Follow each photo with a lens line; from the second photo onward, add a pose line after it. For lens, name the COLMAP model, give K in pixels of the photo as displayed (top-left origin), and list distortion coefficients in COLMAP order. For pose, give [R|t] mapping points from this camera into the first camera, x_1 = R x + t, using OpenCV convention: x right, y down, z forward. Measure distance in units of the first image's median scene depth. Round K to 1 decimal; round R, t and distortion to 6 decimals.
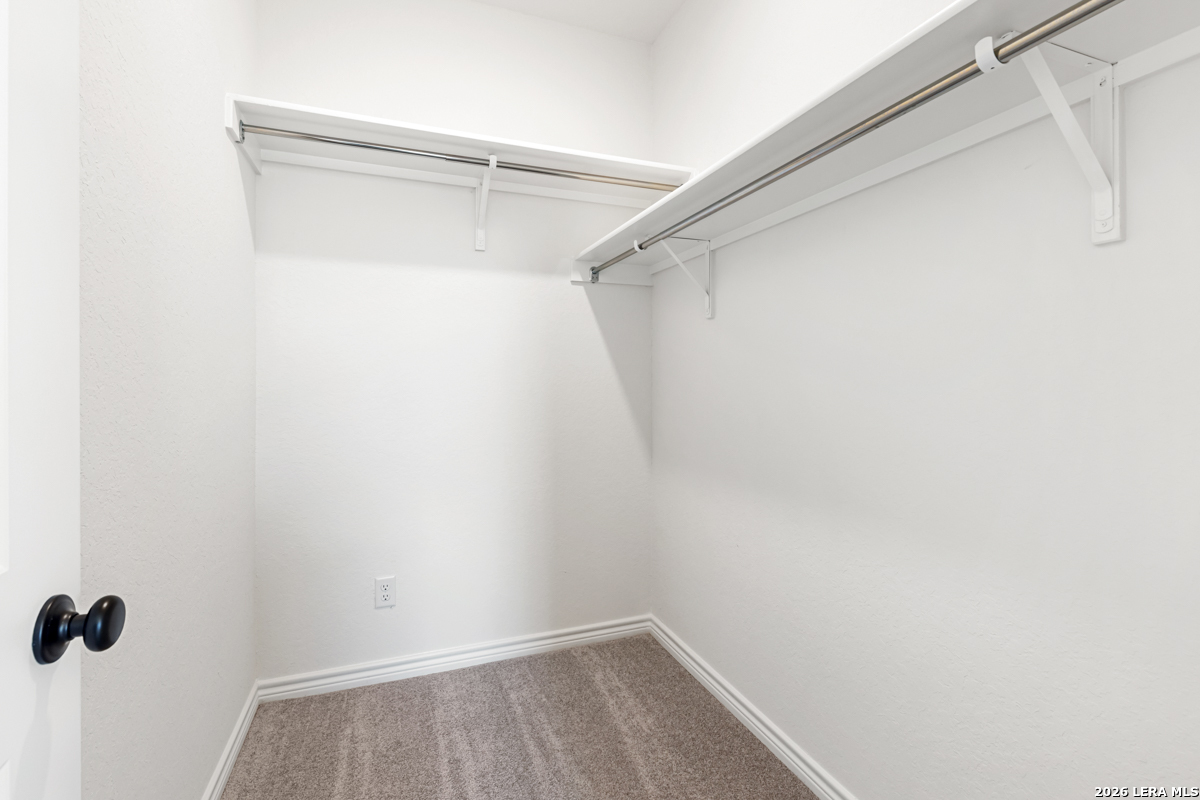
lens RADIAL K [[545.5, 0, 599.9], [0, 545.5, 392.2], [0, 0, 1]] dist [-0.002115, -0.000213]
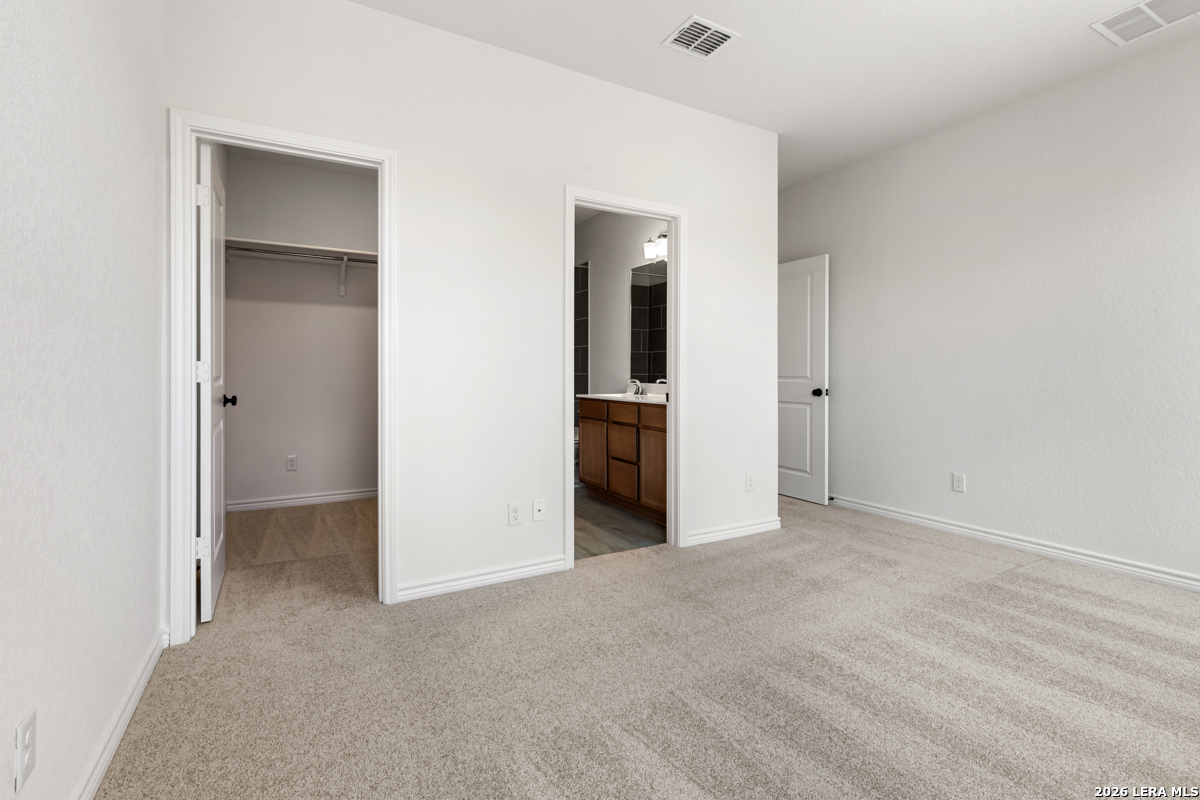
lens RADIAL K [[545.5, 0, 599.4], [0, 545.5, 373.4], [0, 0, 1]] dist [-0.002115, -0.000213]
pose [[0.990376, -0.003163, 0.138369, 0.492177], [0.005557, 0.999841, -0.016921, 0.074422], [-0.138294, 0.017527, 0.990236, -1.253471]]
